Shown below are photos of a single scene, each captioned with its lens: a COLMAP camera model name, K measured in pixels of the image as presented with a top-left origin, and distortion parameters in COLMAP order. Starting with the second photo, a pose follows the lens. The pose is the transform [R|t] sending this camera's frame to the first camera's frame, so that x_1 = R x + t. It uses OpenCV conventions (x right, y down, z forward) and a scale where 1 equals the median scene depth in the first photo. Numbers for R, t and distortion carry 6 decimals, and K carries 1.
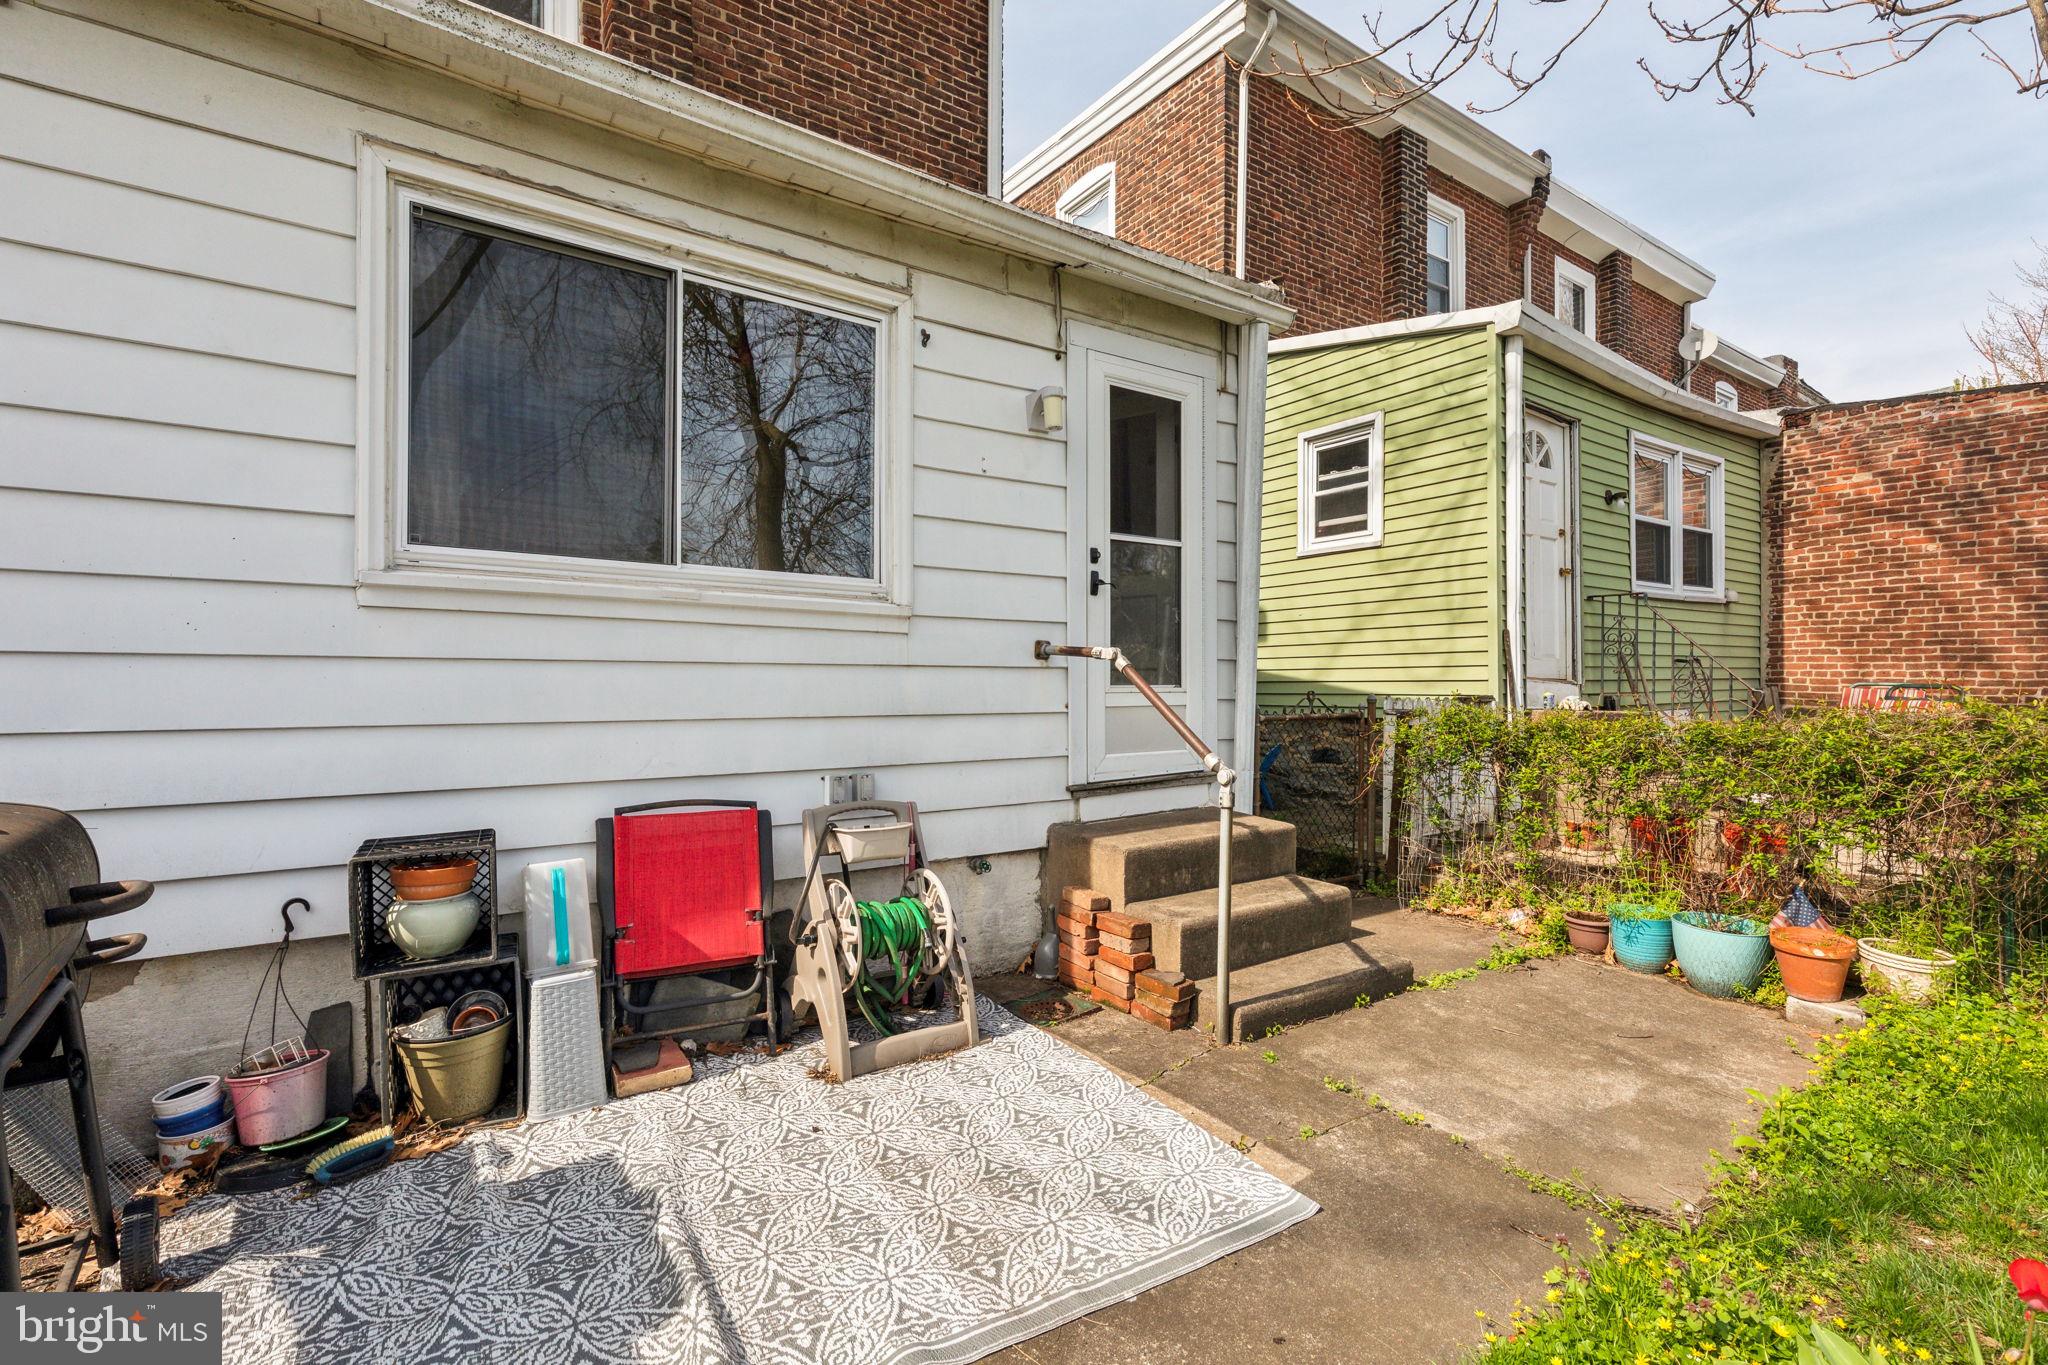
lens RADIAL K [[931.7, 0, 1036.0], [0, 931.7, 676.3], [0, 0, 1]] dist [0.007066, -0.003220]
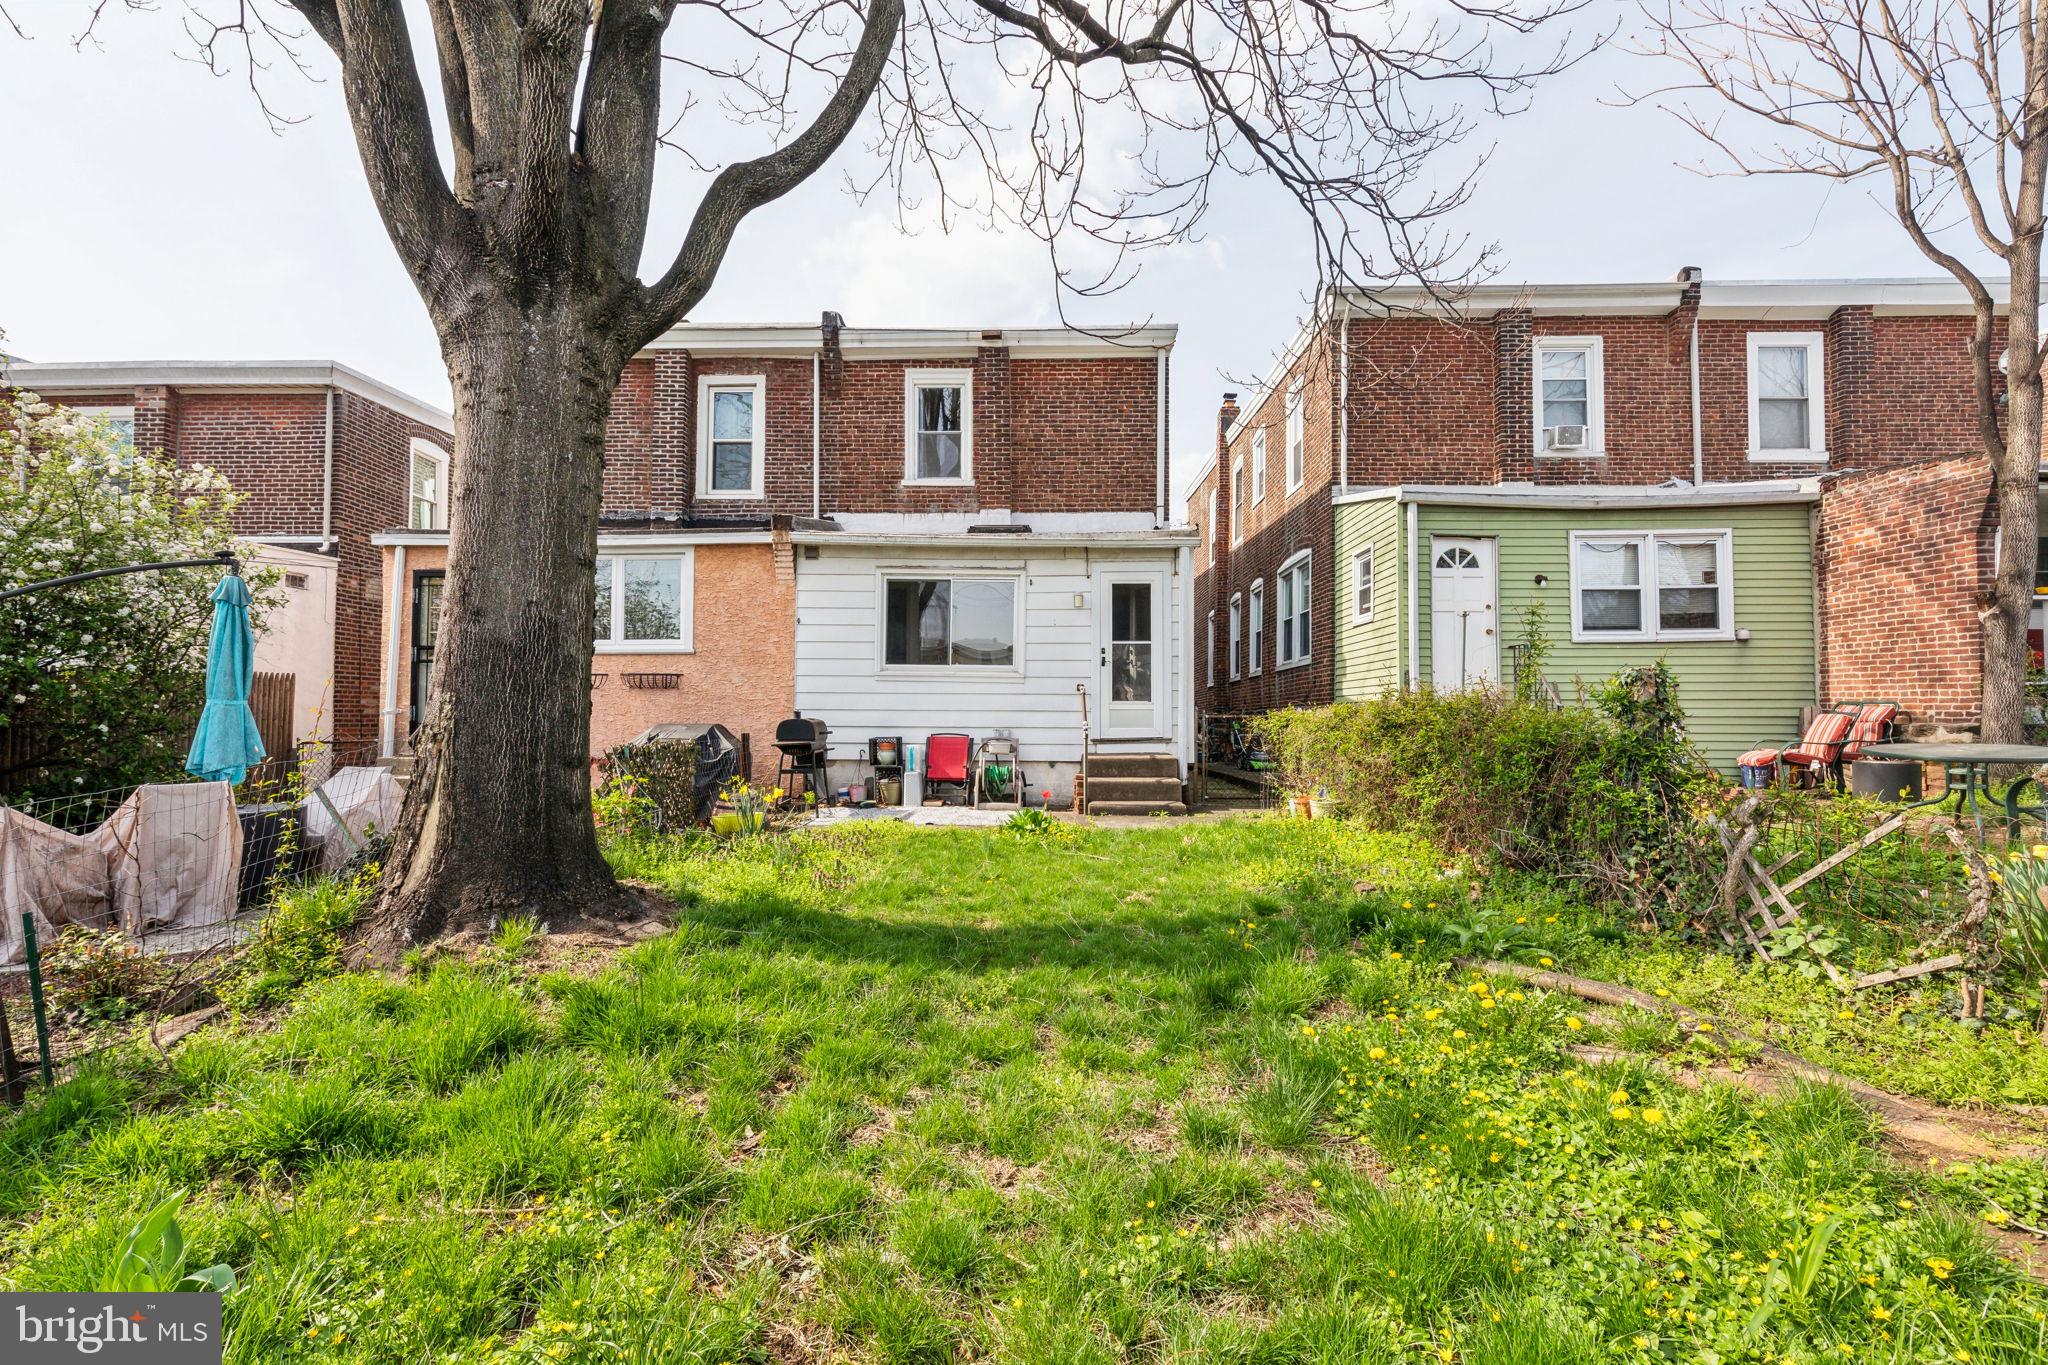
lens RADIAL K [[931.7, 0, 1016.1], [0, 931.7, 689.3], [0, 0, 1]] dist [0.007066, -0.003220]
pose [[0.807899, -0.015280, -0.589123, 0.818984], [0.000404, 0.999678, -0.025375, 0.025124], [0.589321, 0.020262, 0.807645, -0.727754]]
